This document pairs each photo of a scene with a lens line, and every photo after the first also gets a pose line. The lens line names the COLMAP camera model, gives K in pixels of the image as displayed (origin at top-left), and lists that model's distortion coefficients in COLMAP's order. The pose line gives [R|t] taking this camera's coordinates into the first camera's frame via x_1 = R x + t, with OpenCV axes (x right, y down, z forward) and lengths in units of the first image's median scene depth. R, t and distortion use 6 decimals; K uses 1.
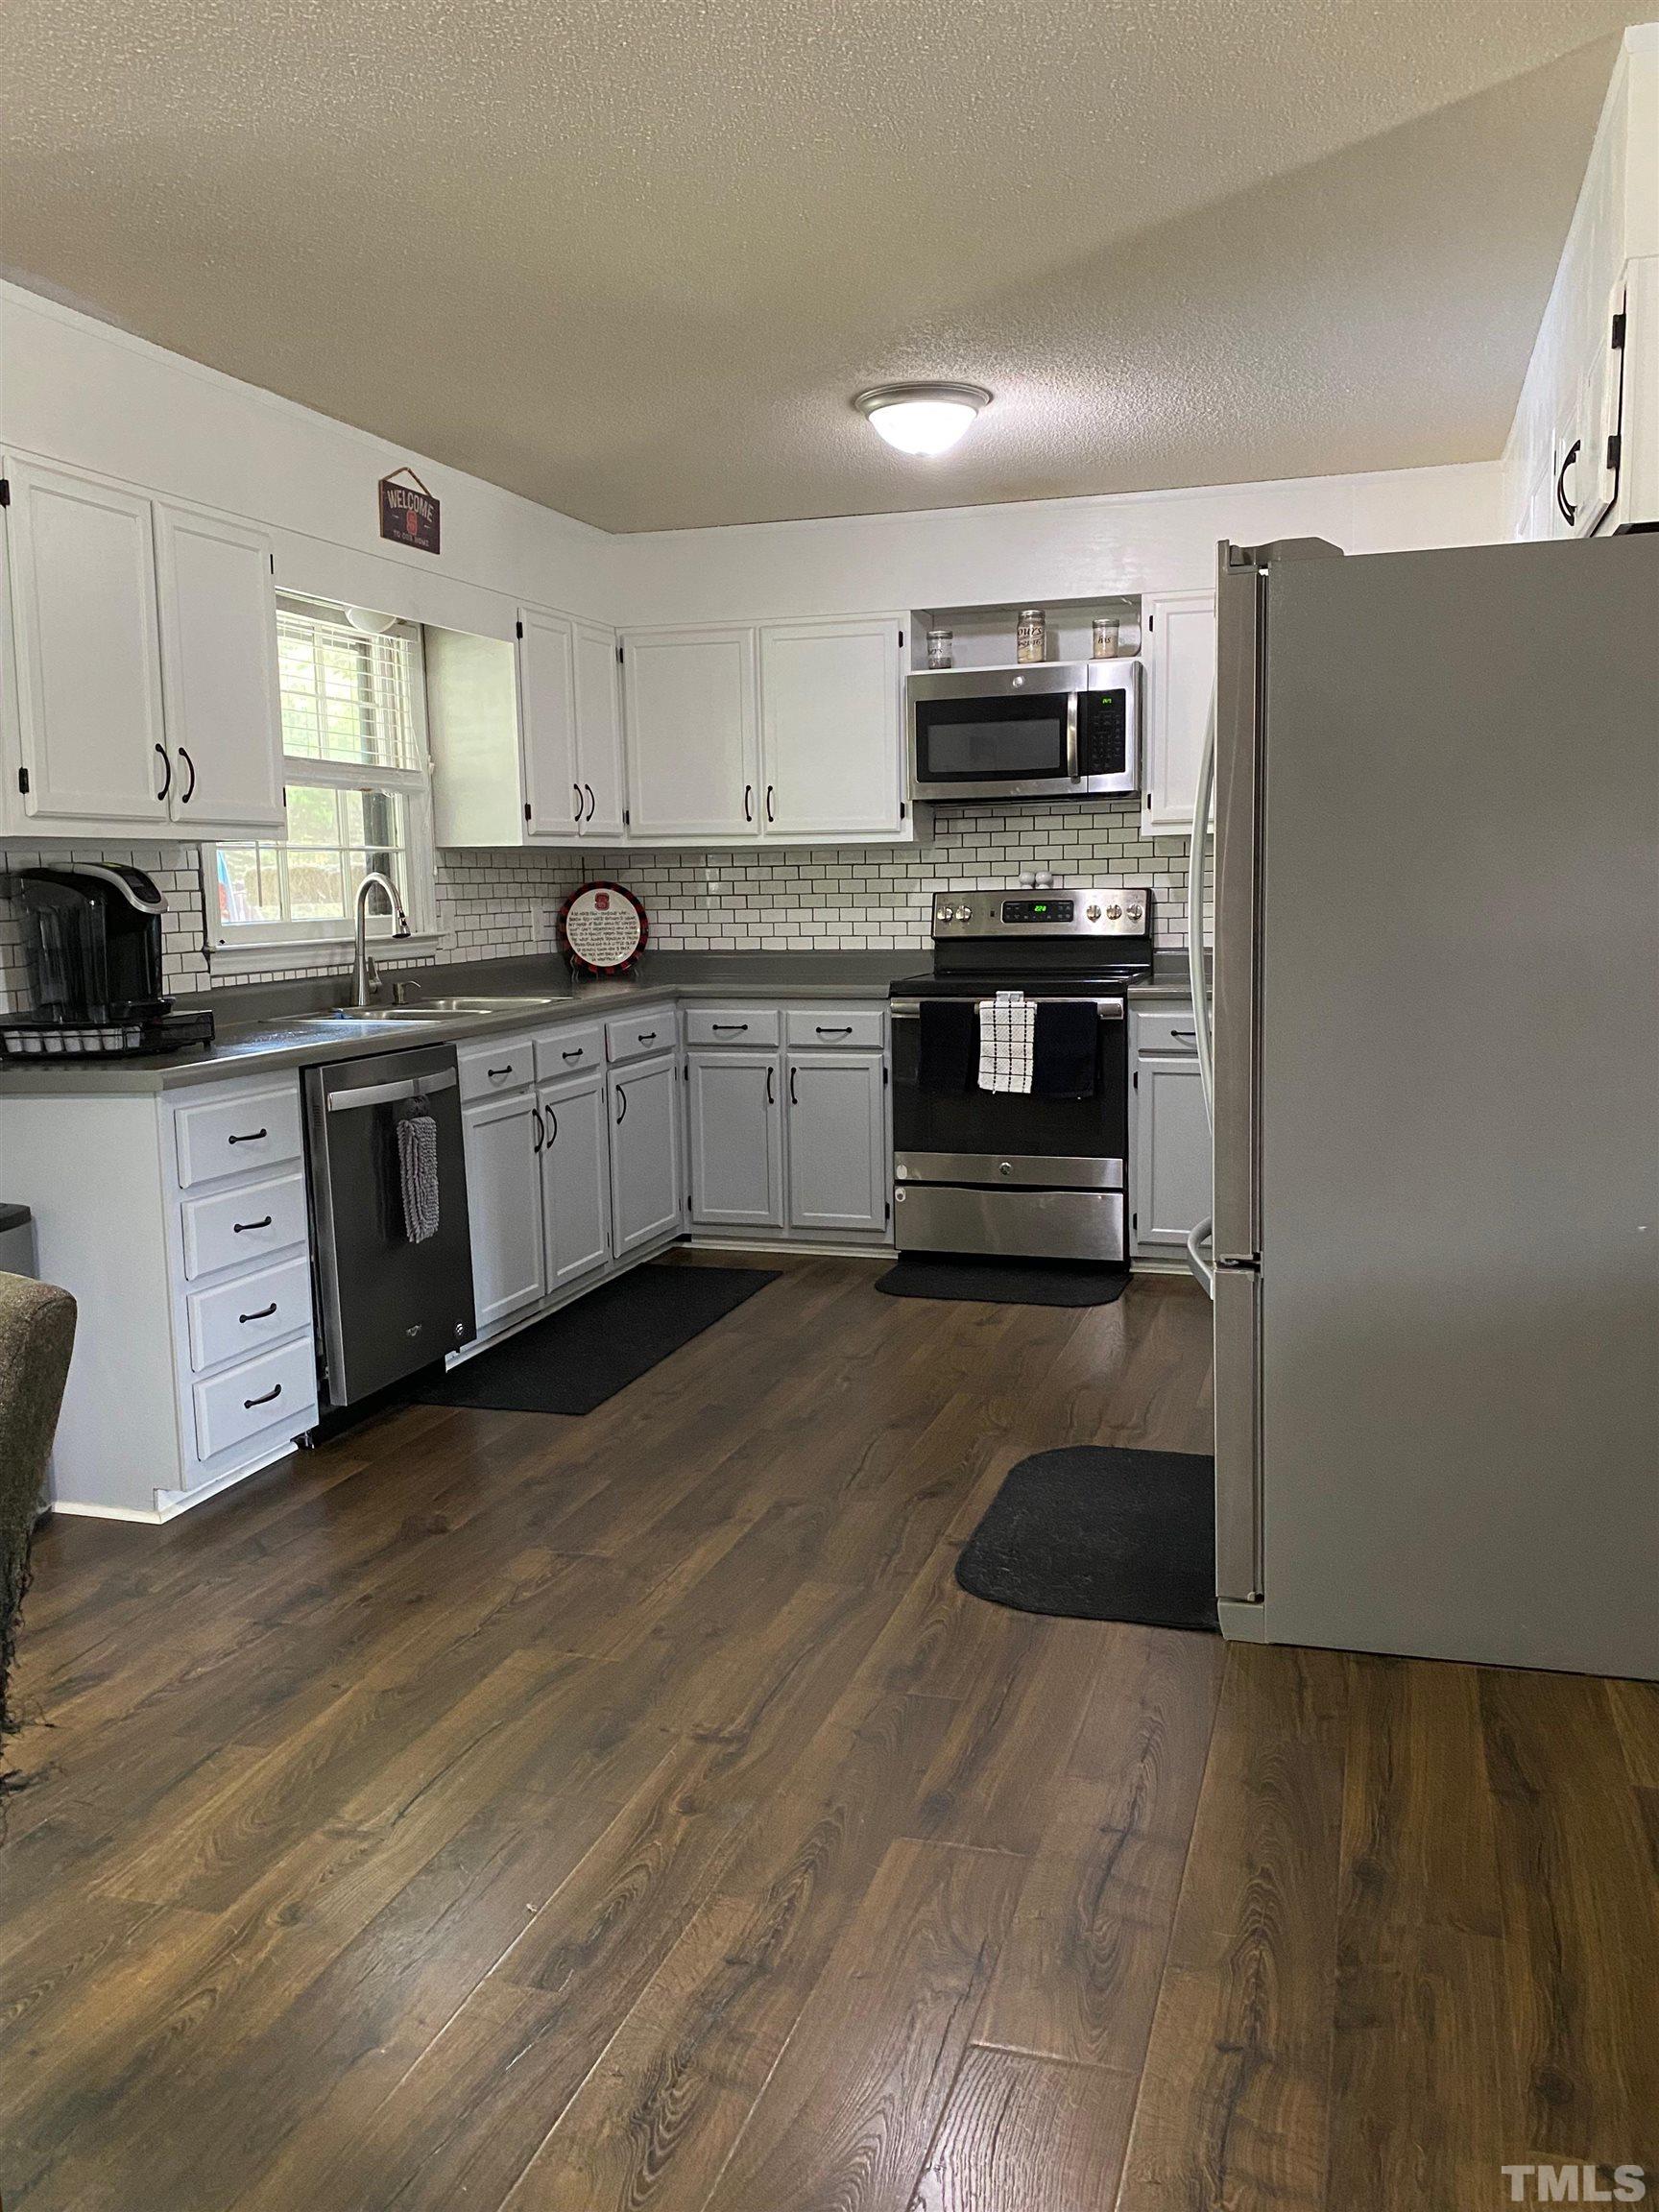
lens RADIAL K [[1792.8, 0, 829.5], [0, 1792.8, 1106.0], [0, 0, 1]] dist [0.146038, -0.012072]
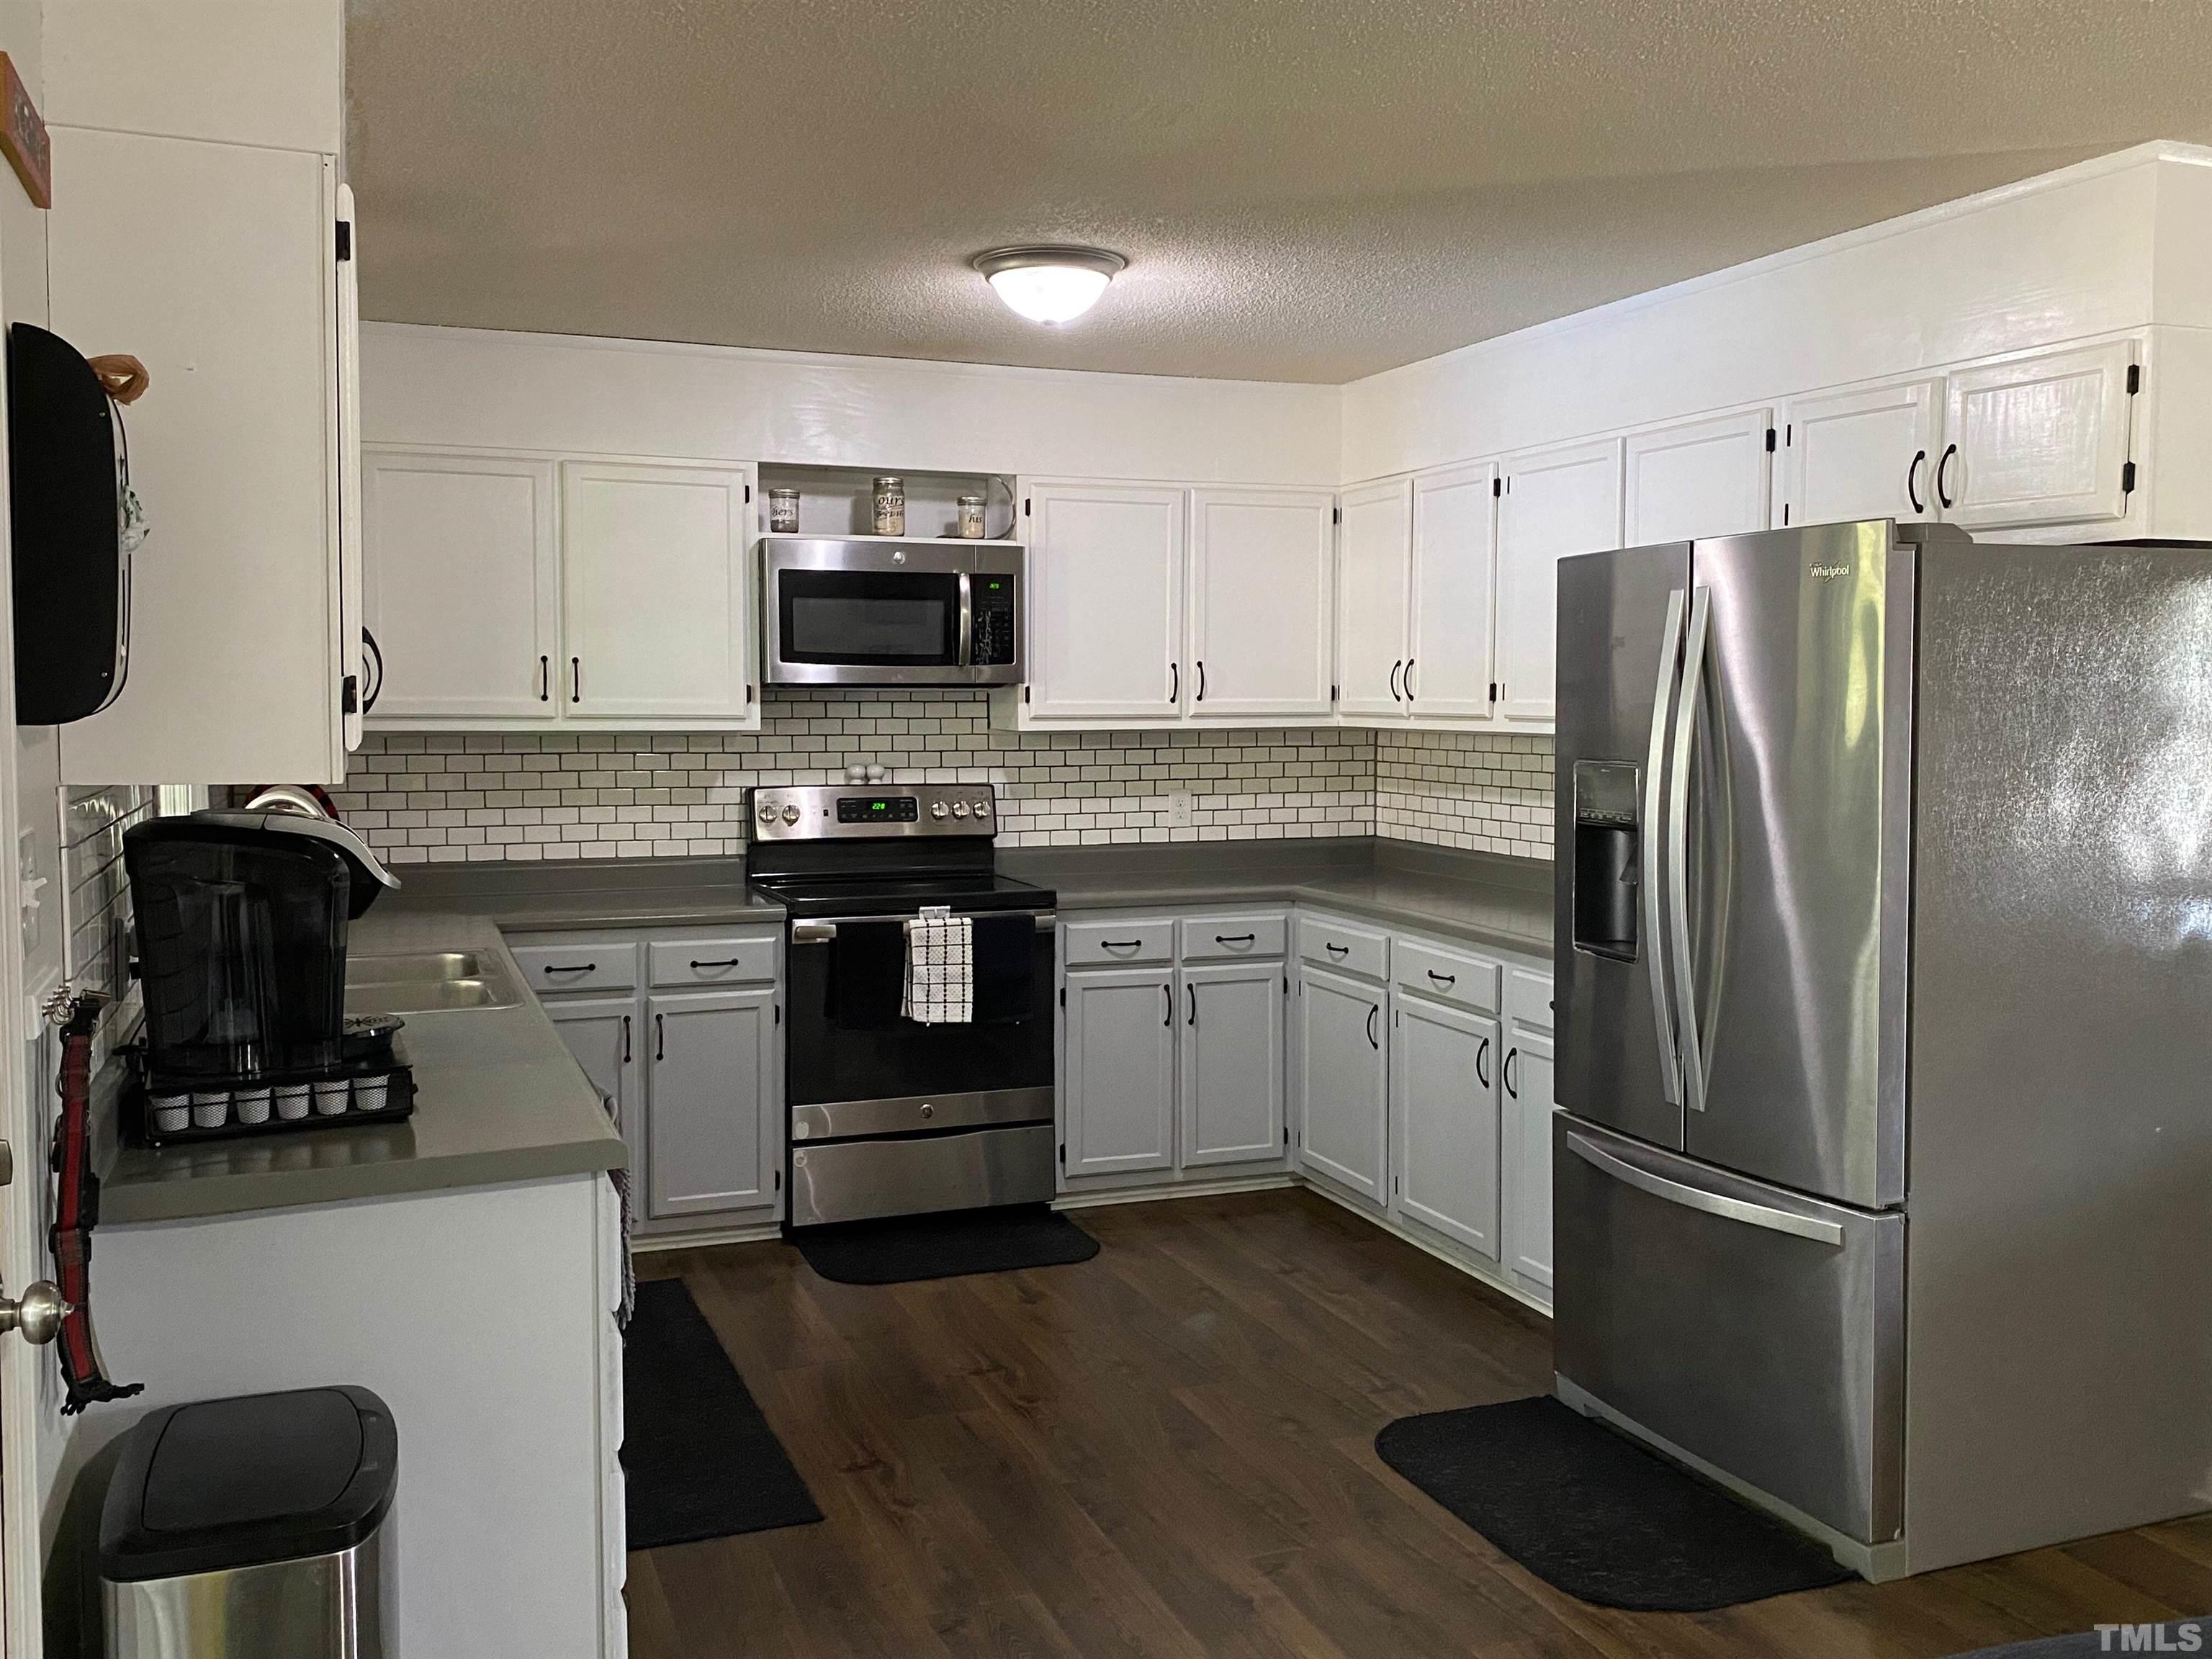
lens RADIAL K [[1942.5, 0, 1101.9], [0, 1942.5, 828.5], [0, 0, 1]] dist [0.150658, -0.362945]
pose [[0.779004, -0.024882, 0.626524, -0.421190], [0.065322, 0.996996, -0.041624, -0.056125], [-0.623607, 0.073351, 0.778290, 0.207861]]
